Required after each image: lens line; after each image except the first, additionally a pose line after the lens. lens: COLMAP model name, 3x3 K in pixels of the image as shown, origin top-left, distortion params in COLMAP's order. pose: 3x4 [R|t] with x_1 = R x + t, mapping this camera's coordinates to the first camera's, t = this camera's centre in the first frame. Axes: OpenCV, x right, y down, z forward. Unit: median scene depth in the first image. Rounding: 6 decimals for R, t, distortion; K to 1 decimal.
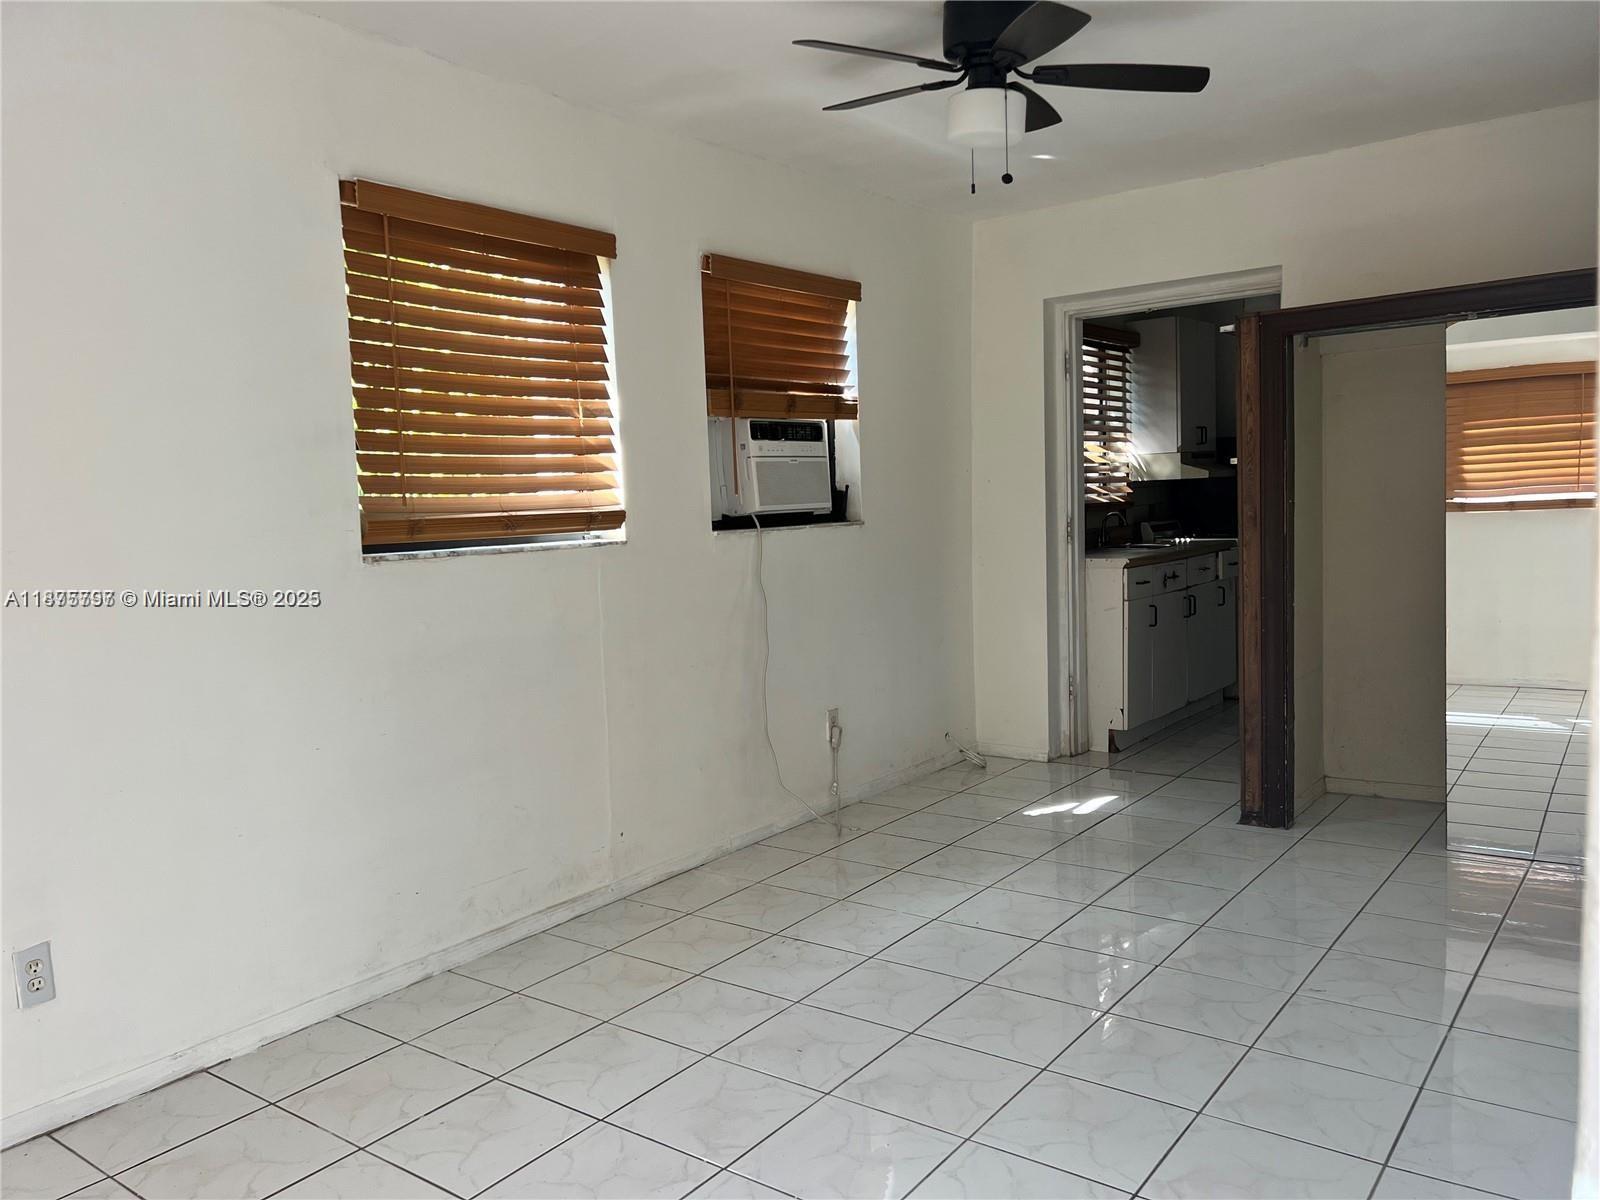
lens RADIAL K [[1184.9, 0, 790.6], [0, 1184.9, 604.2], [0, 0, 1]] dist [0.050052, -0.063957]
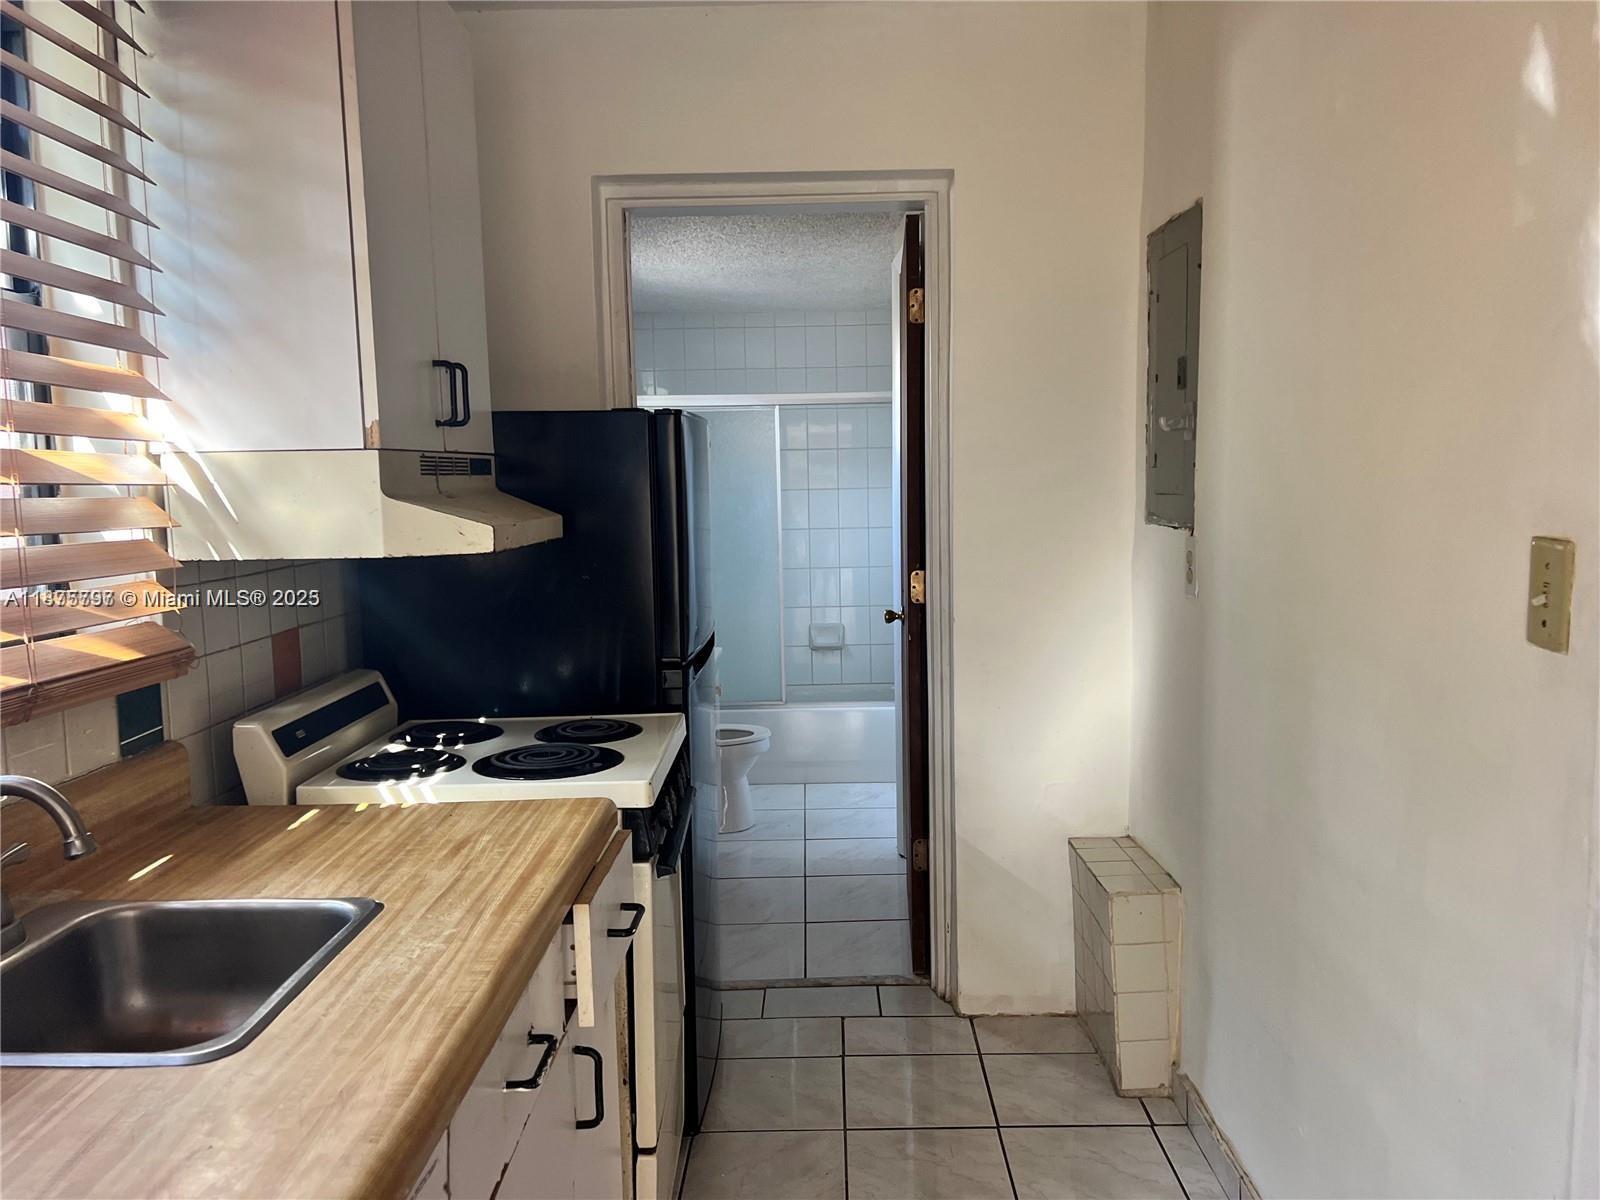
lens RADIAL K [[1184.9, 0, 808.5], [0, 1184.9, 609.5], [0, 0, 1]] dist [0.050052, -0.063957]
pose [[0.784349, -0.037306, 0.619196, 0.809846], [0.046388, 0.998922, 0.001424, -0.301874], [-0.618582, 0.027606, 0.785235, 2.511318]]
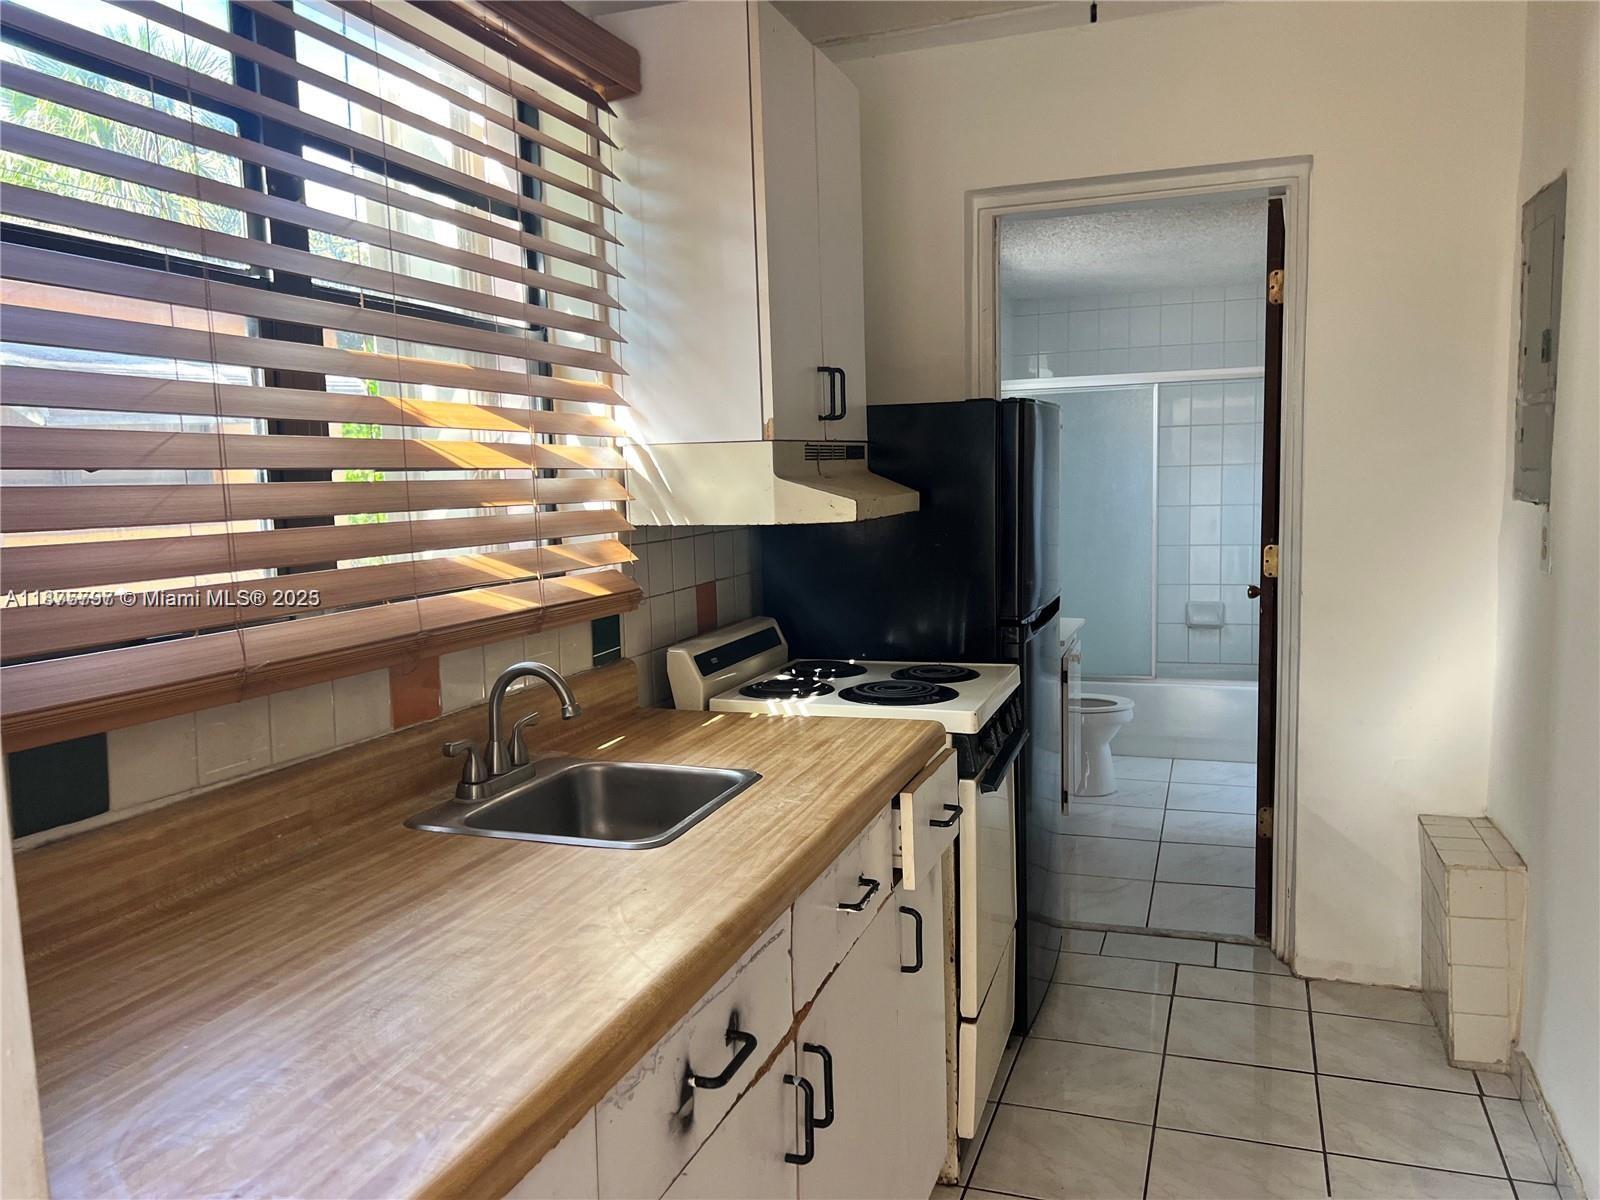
lens RADIAL K [[1184.9, 0, 808.6], [0, 1184.9, 607.8], [0, 0, 1]] dist [0.050052, -0.063957]
pose [[0.944652, -0.019892, 0.327471, 0.771628], [0.019008, 0.999802, 0.005902, -0.281123], [-0.327523, 0.000649, 0.944843, 2.327515]]
